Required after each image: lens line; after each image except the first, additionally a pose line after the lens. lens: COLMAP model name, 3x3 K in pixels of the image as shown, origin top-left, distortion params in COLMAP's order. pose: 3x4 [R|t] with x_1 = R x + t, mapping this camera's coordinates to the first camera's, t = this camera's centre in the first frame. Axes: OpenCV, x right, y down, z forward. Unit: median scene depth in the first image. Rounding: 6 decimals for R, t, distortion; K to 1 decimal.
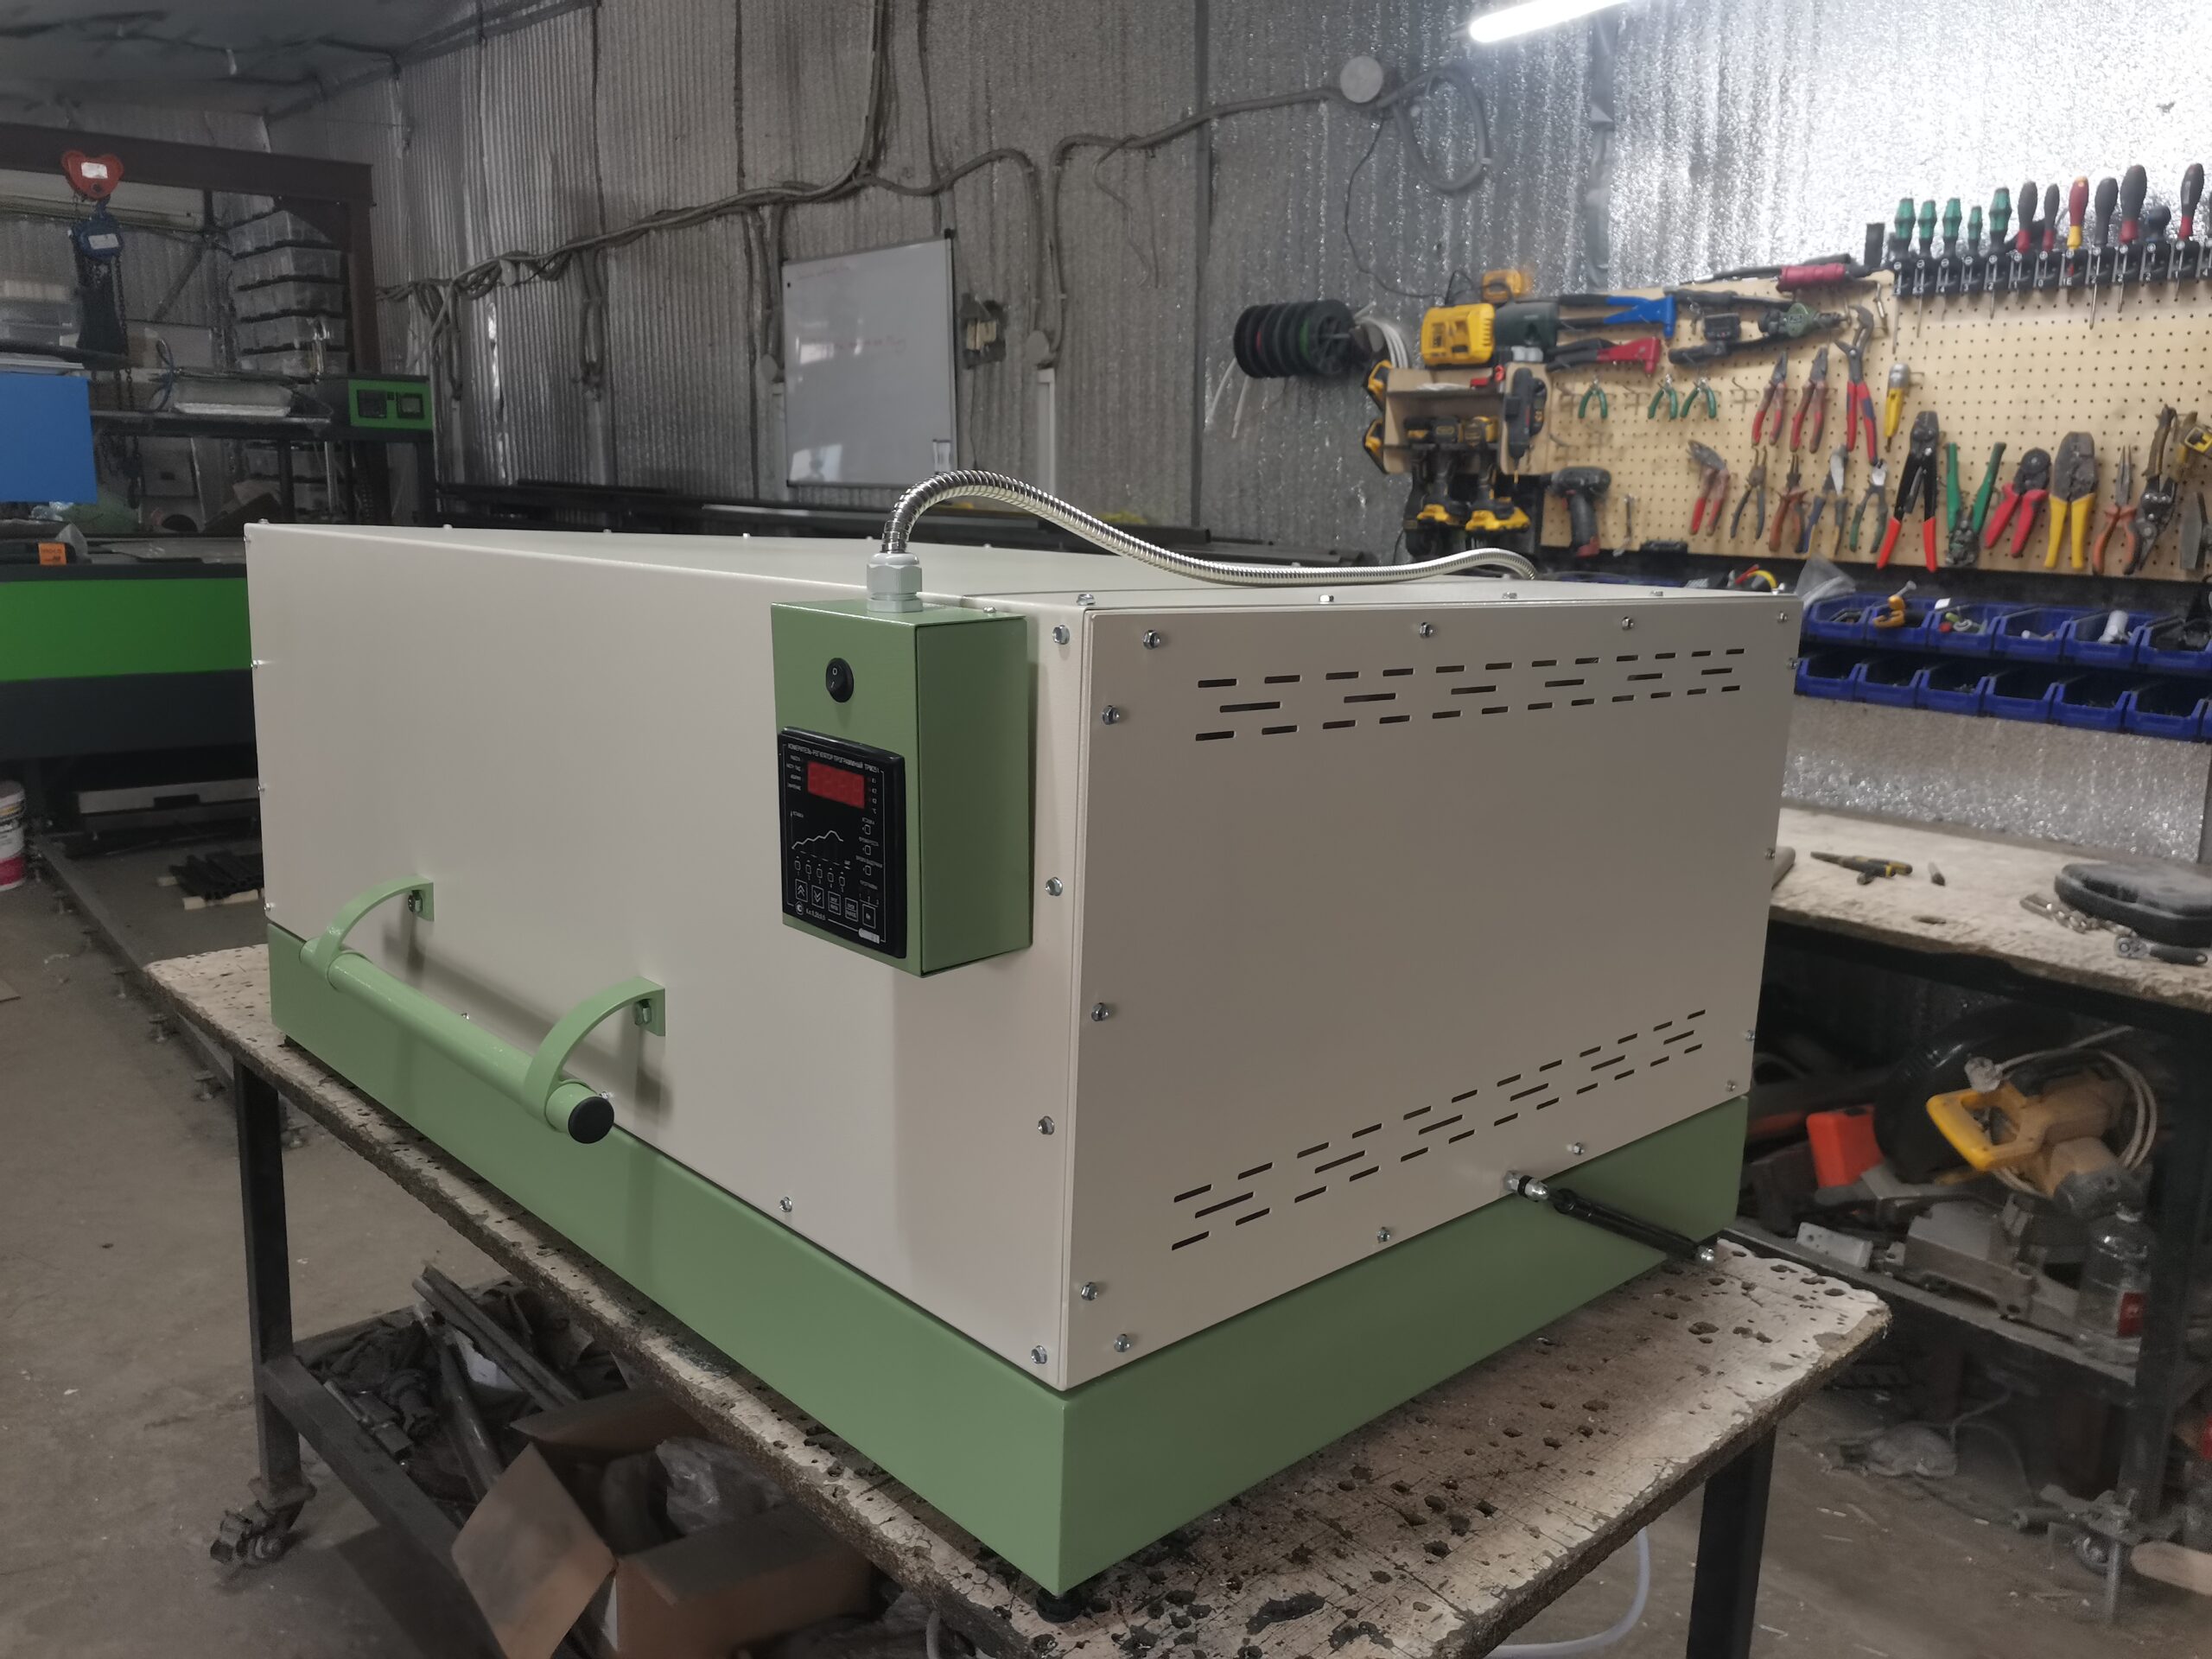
lens RADIAL K [[1670.1, 0, 1093.9], [0, 1670.1, 844.4], [0, 0, 1]] dist [0.013398, -0.016715]
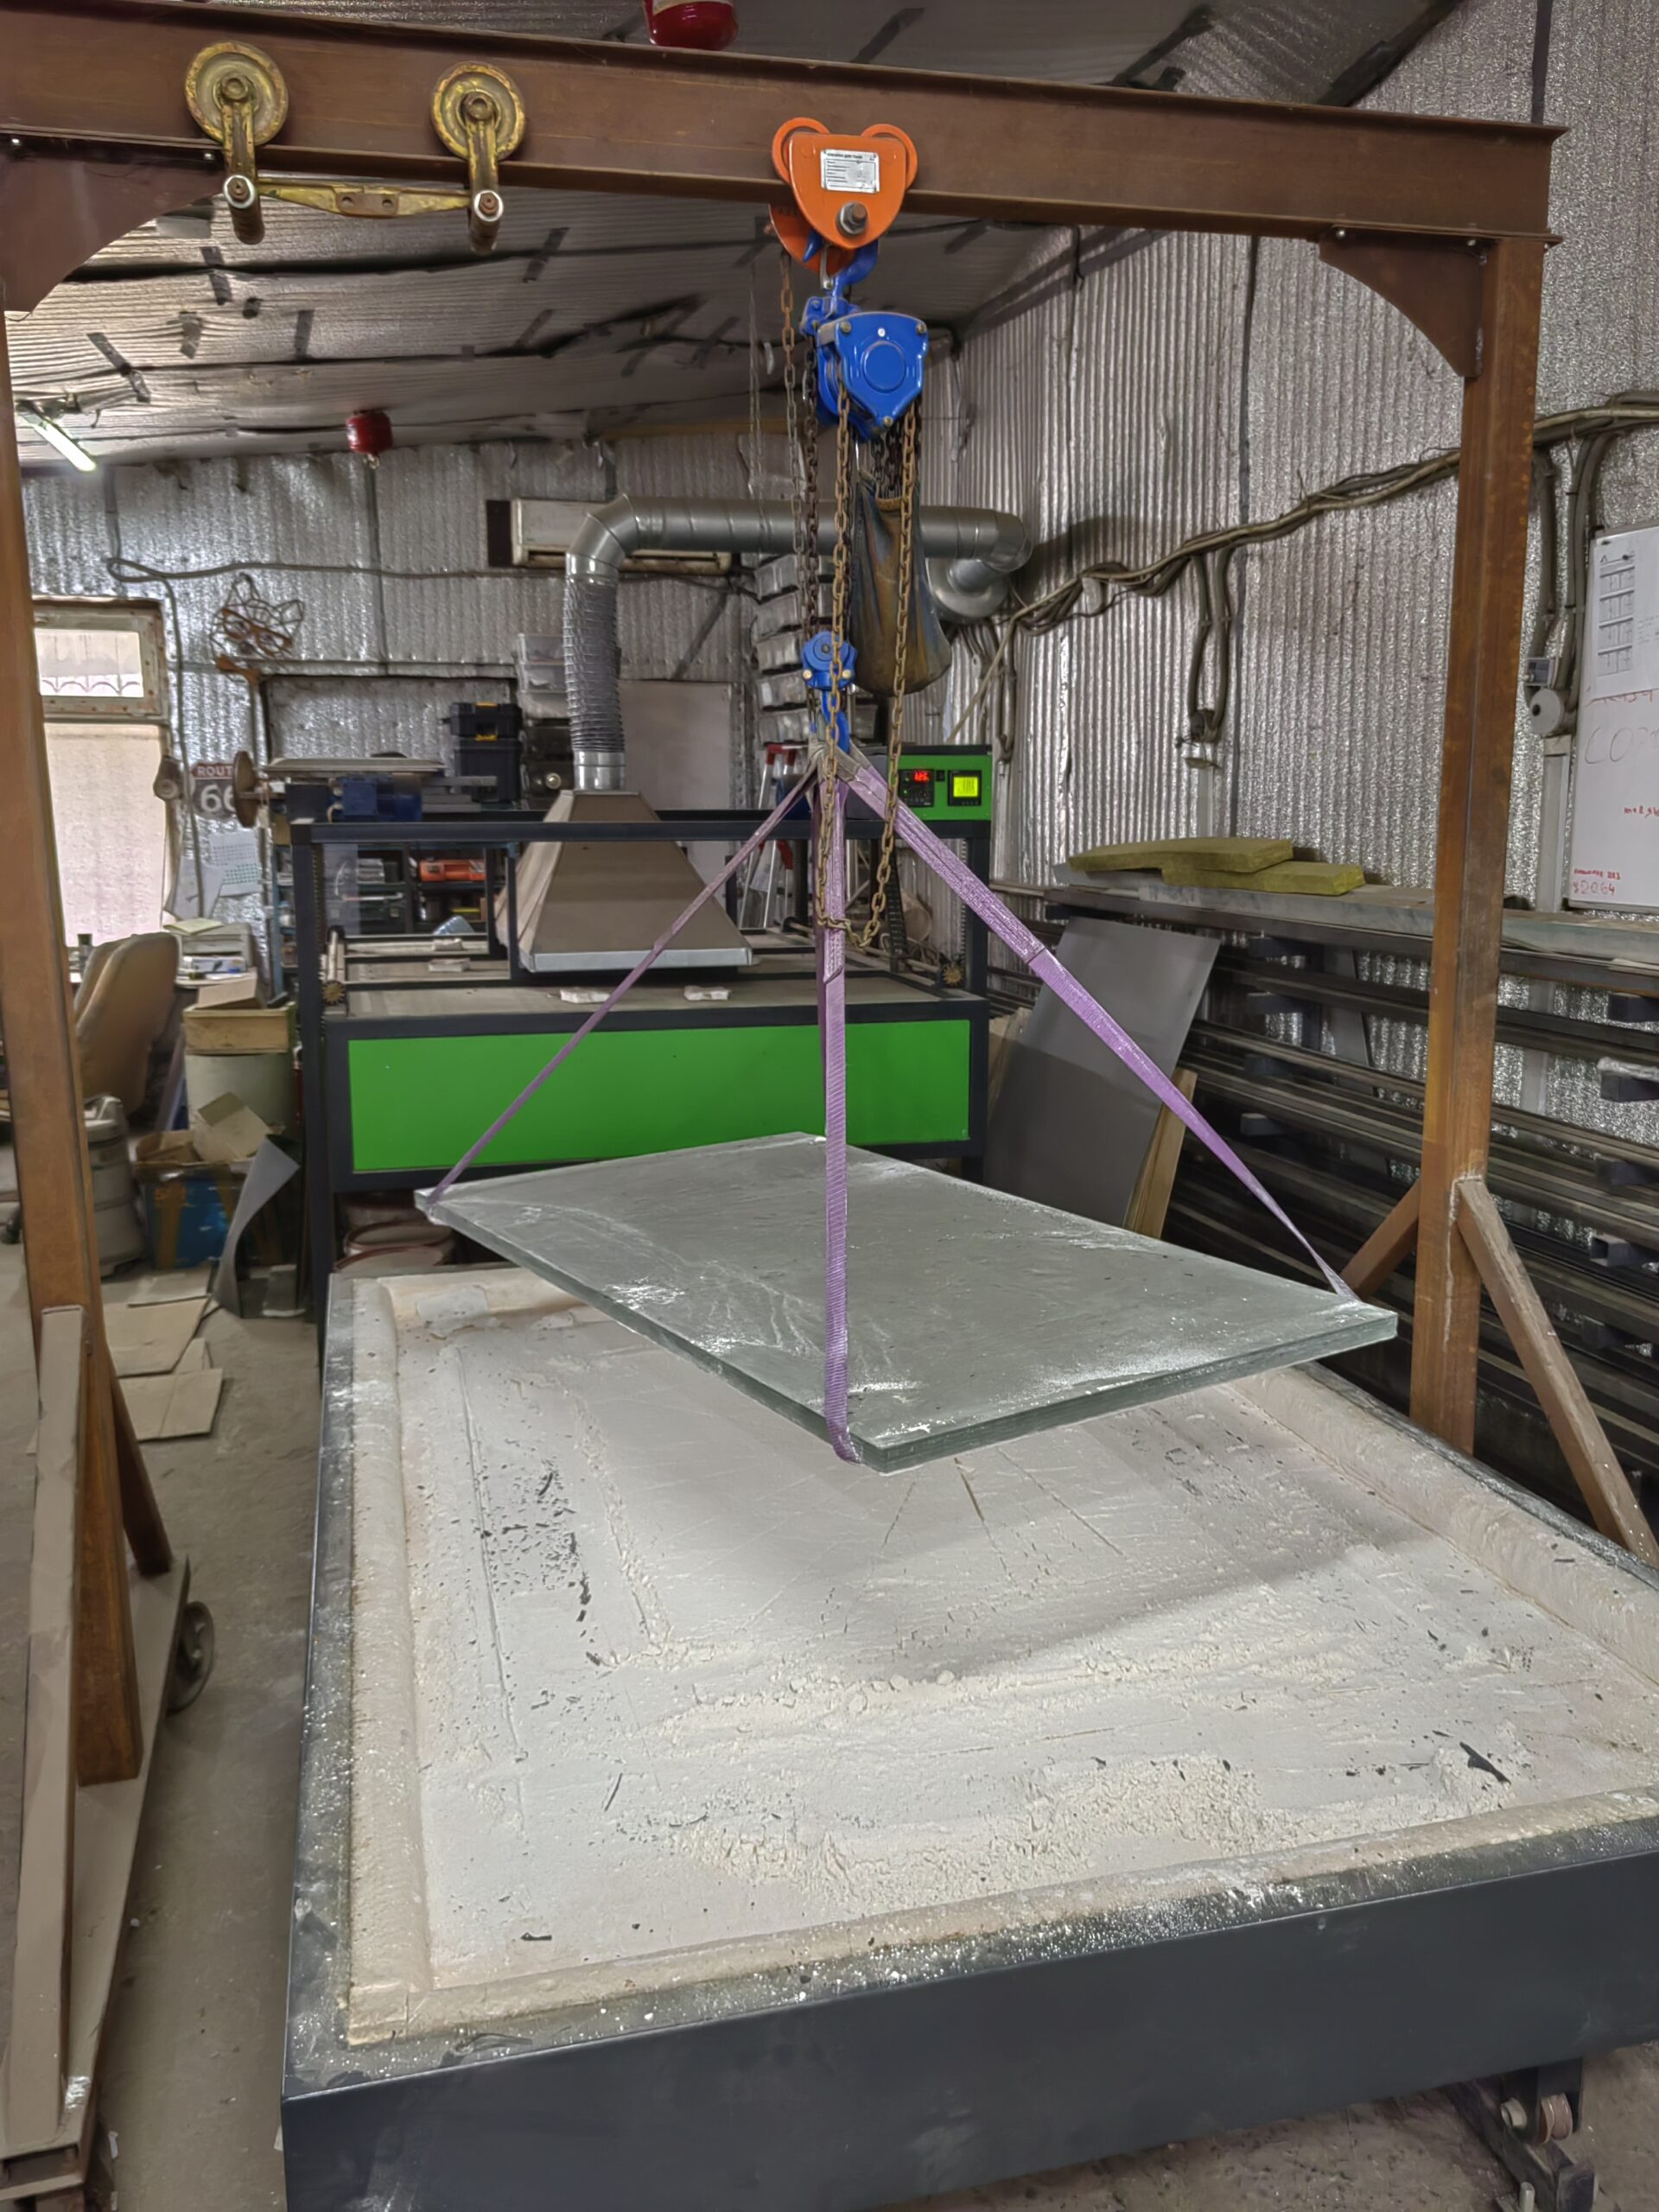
lens RADIAL K [[1761.9, 0, 828.0], [0, 1761.9, 1093.7], [0, 0, 1]] dist [0.061900, -0.029061]
pose [[0.912143, 0.038421, -0.408067, -0.134707], [-0.056752, 0.997846, -0.032906, -0.093739], [0.405924, 0.053174, 0.912359, 0.265408]]
